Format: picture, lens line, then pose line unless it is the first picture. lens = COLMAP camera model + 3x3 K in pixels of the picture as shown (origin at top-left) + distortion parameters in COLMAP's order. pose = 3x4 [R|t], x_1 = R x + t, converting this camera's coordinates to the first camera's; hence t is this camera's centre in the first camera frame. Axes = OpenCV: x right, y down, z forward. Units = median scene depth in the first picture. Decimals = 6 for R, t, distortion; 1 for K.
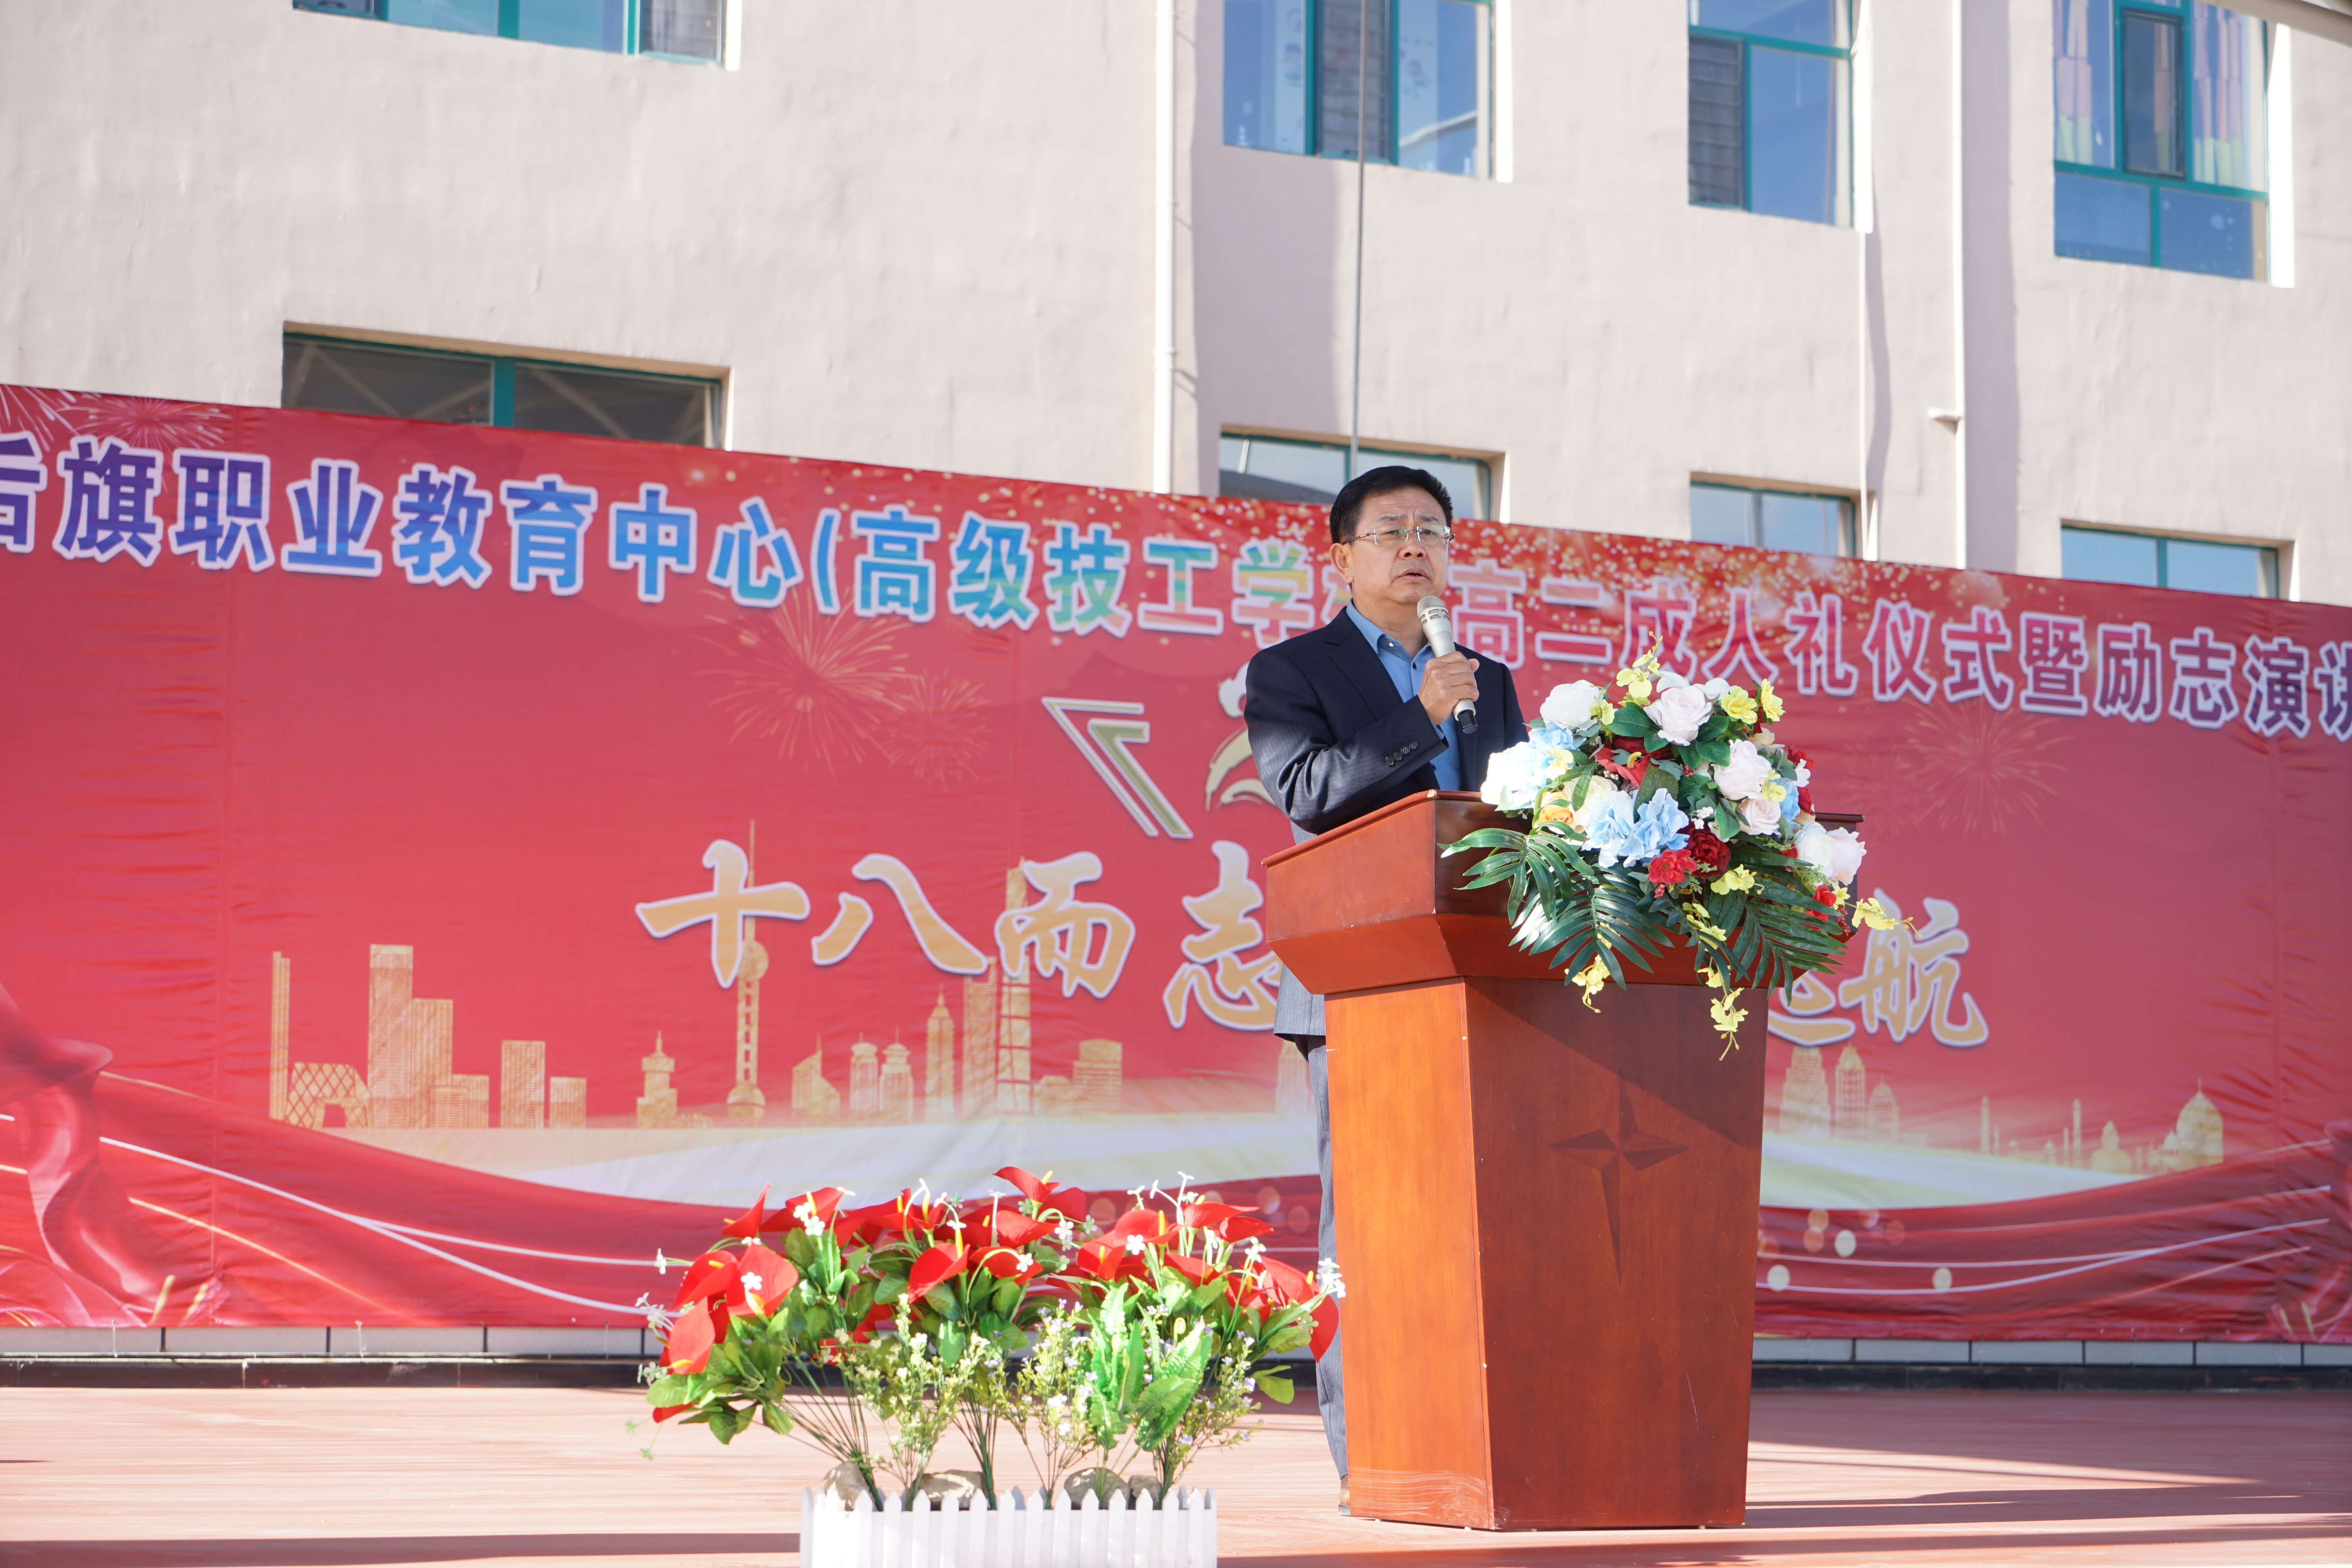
lens RADIAL K [[4831.1, 0, 1238.1], [0, 4831.1, 876.8], [0, 0, 1]] dist [-0.087201, 0.476941]
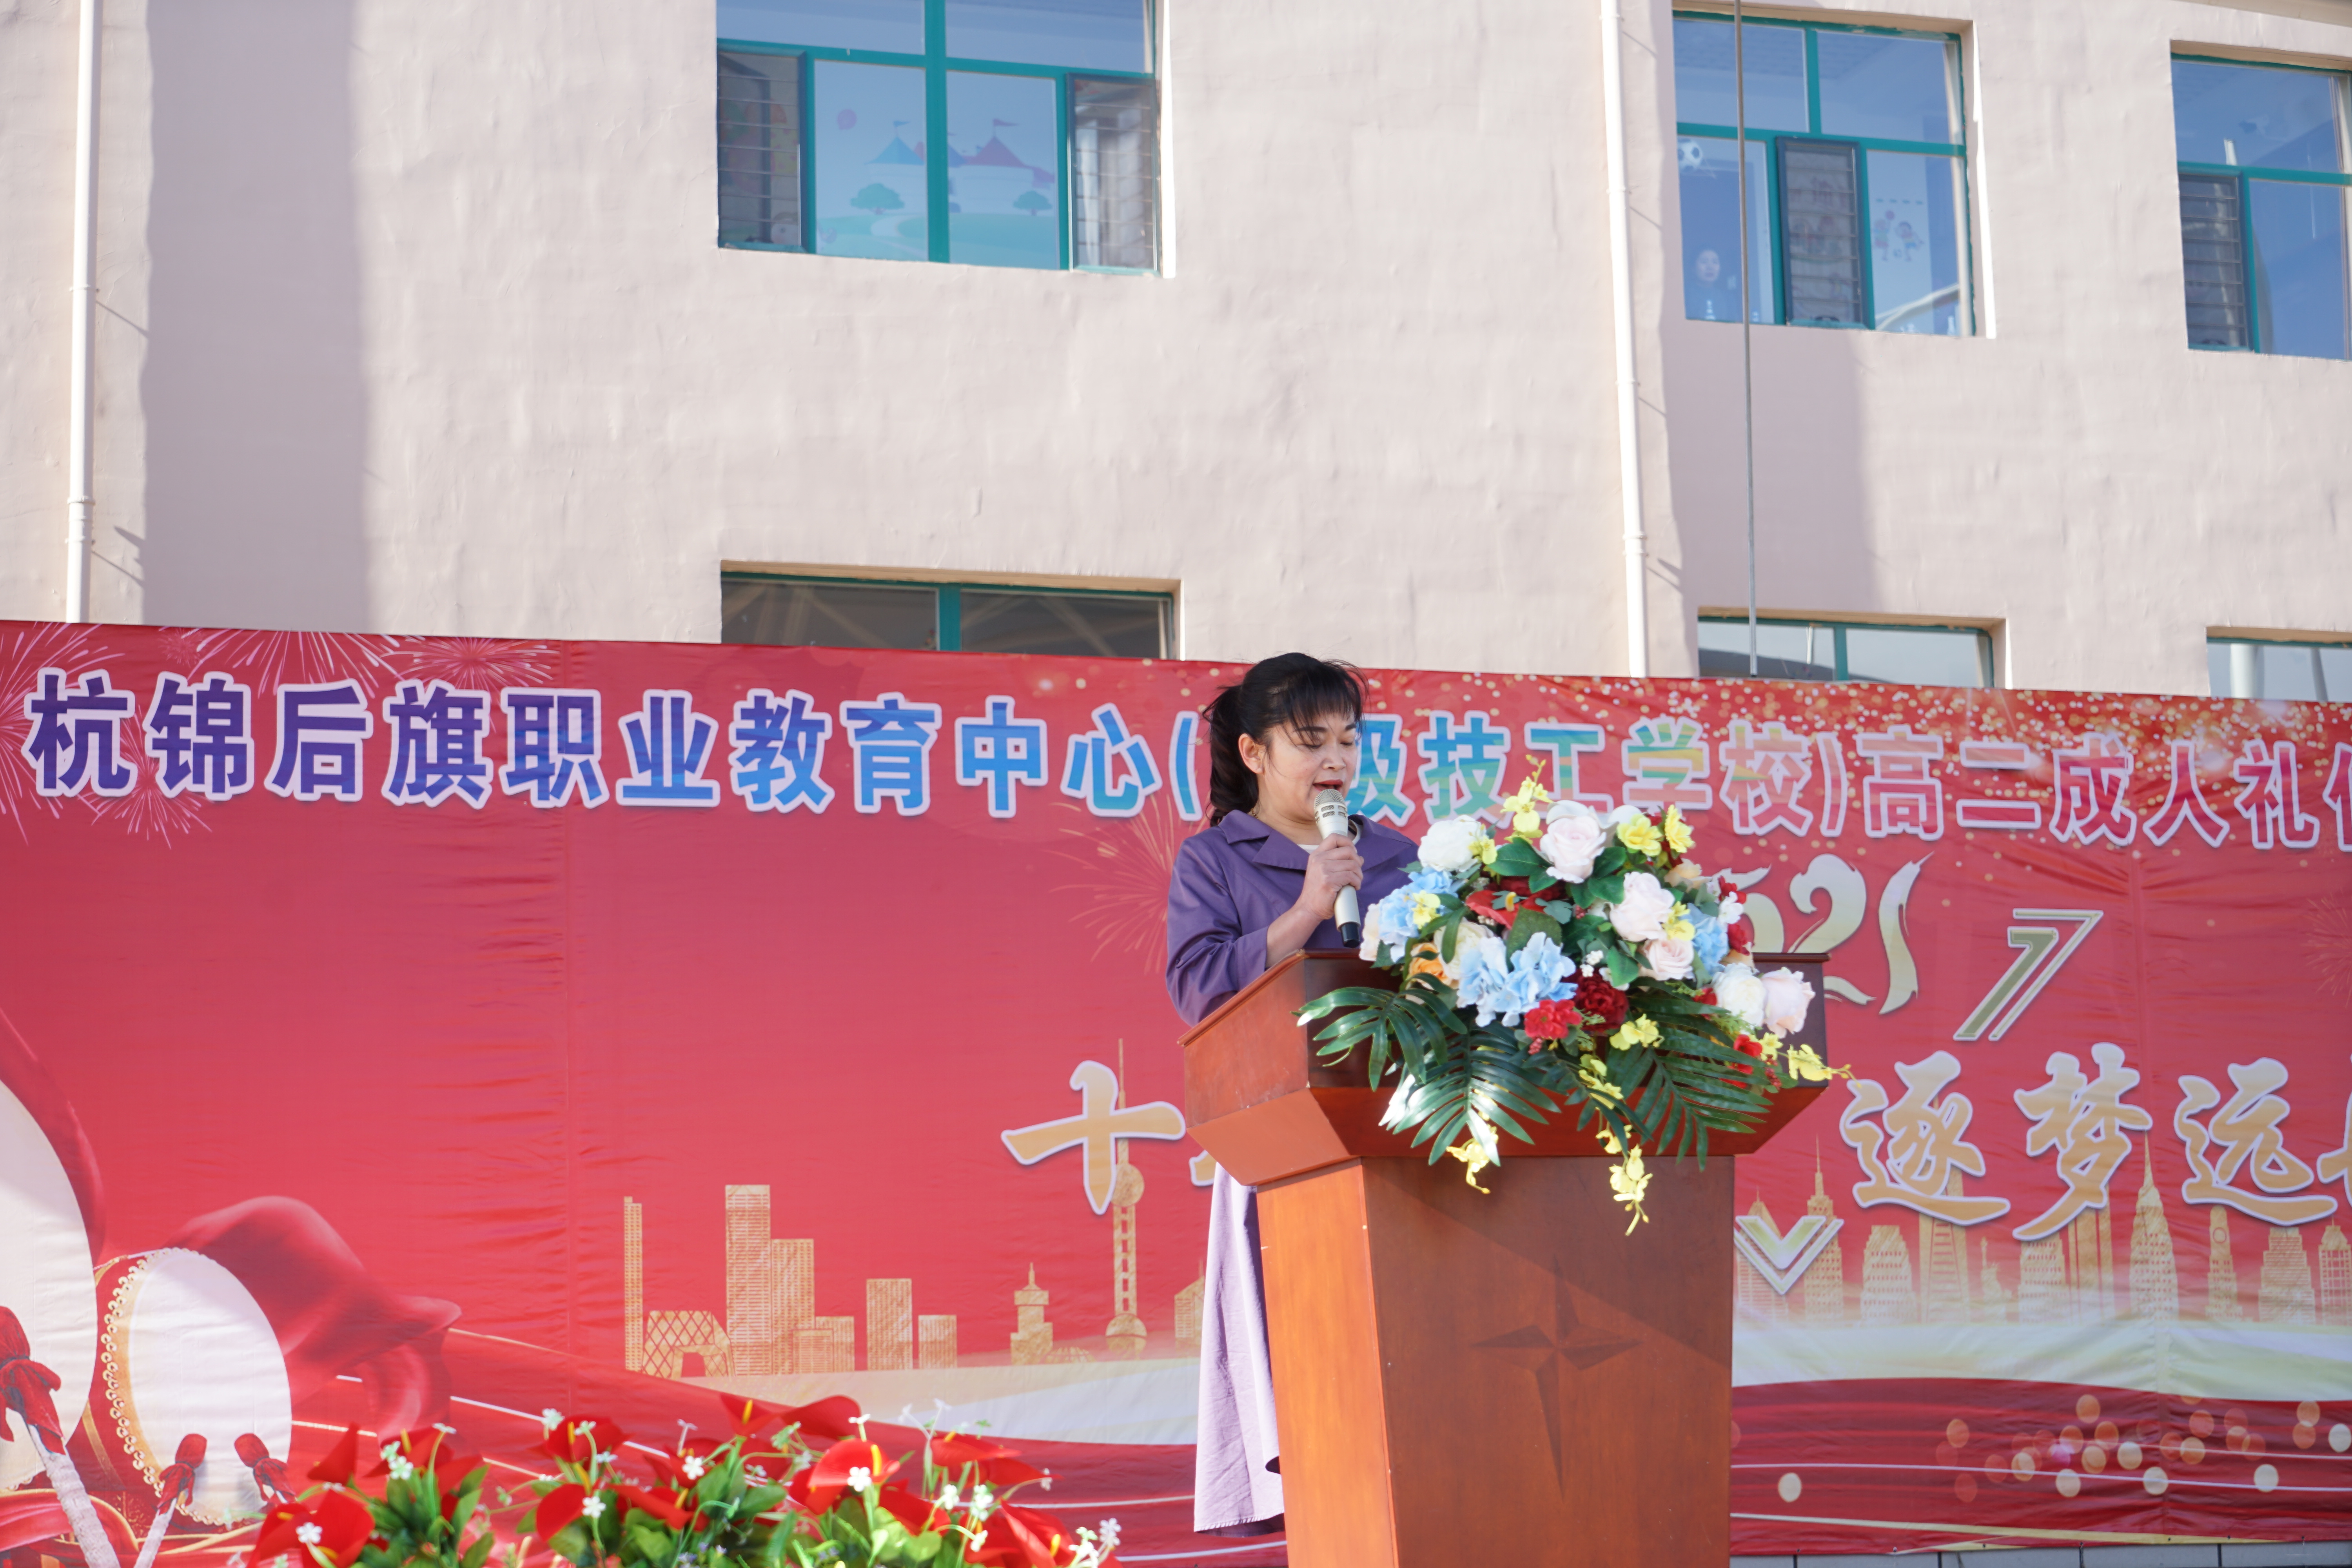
lens RADIAL K [[4867.8, 0, 1196.6], [0, 4867.8, 835.7], [0, 0, 1]] dist [-0.078789, 0.589848]
pose [[0.987347, -0.055401, -0.148583, 0.059212], [0.047235, 0.997202, -0.057945, 0.004673], [0.151378, 0.050193, 0.987201, 0.042802]]
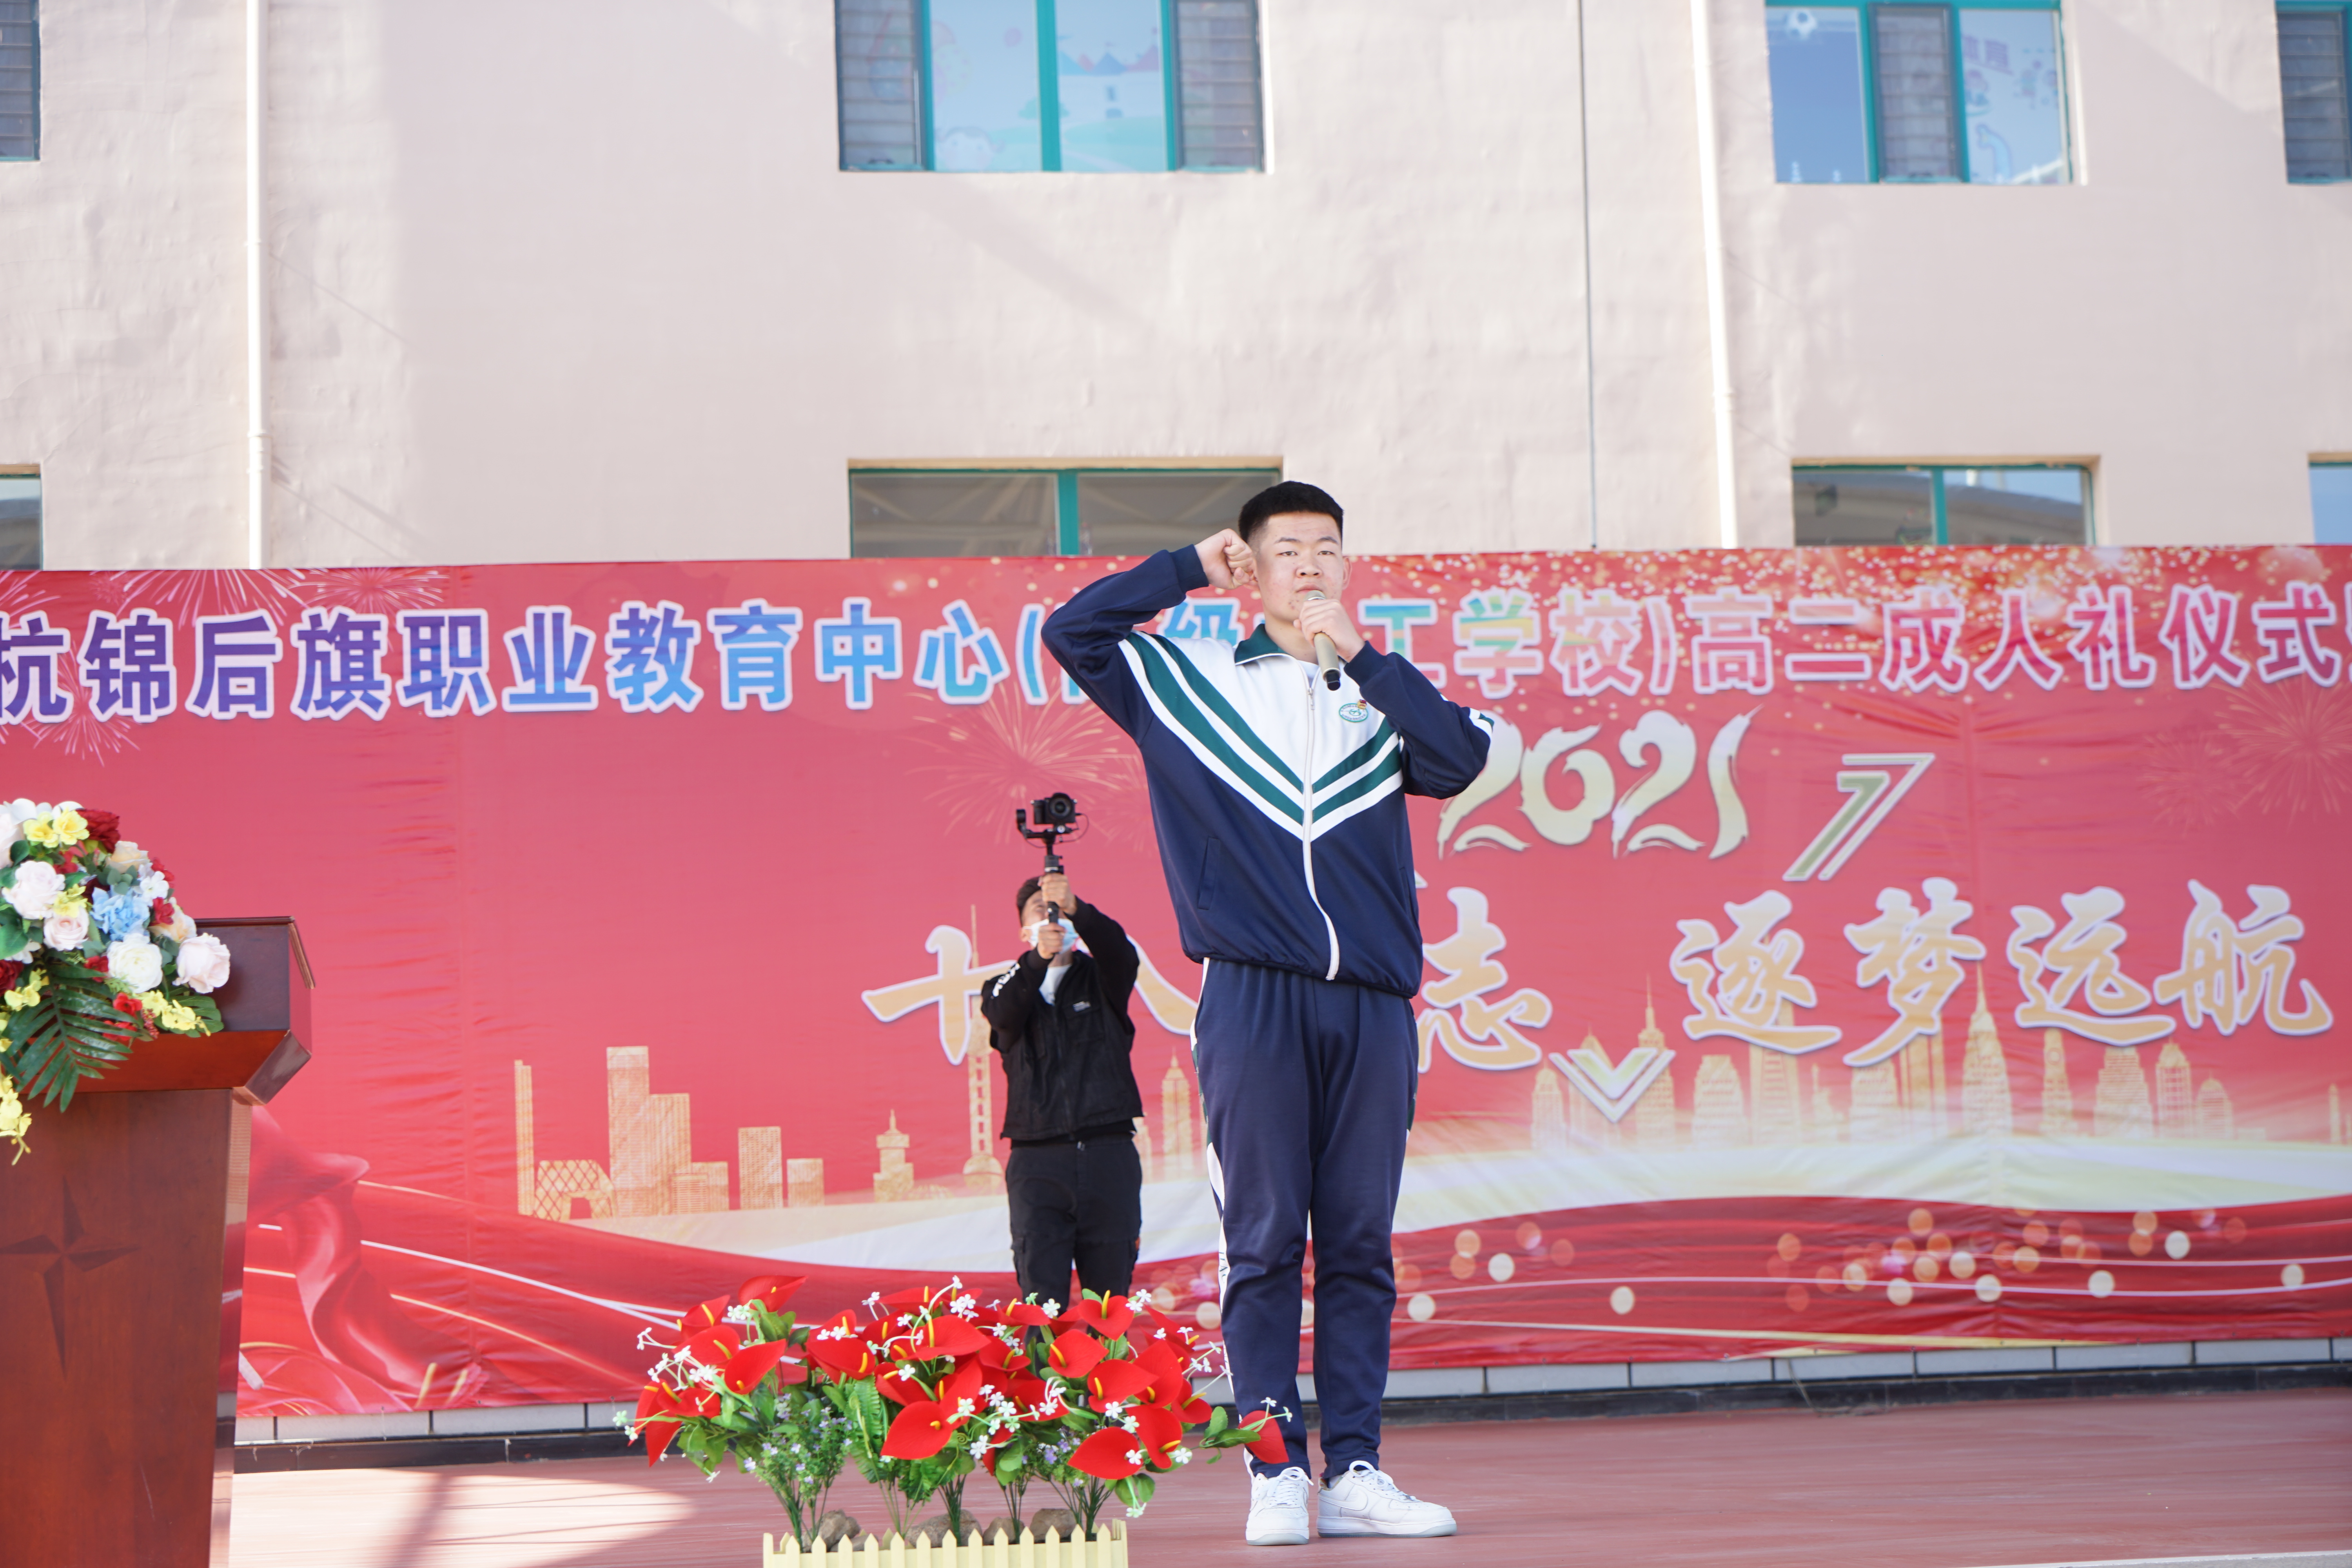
lens RADIAL K [[4636.4, 0, 1119.9], [0, 4636.4, 835.2], [0, 0, 1]] dist [-0.038001, 0.302693]
pose [[0.946075, -0.079922, -0.313935, 0.244125], [0.074575, 0.996793, -0.029023, 0.004813], [0.315248, 0.004046, 0.949001, 0.043169]]
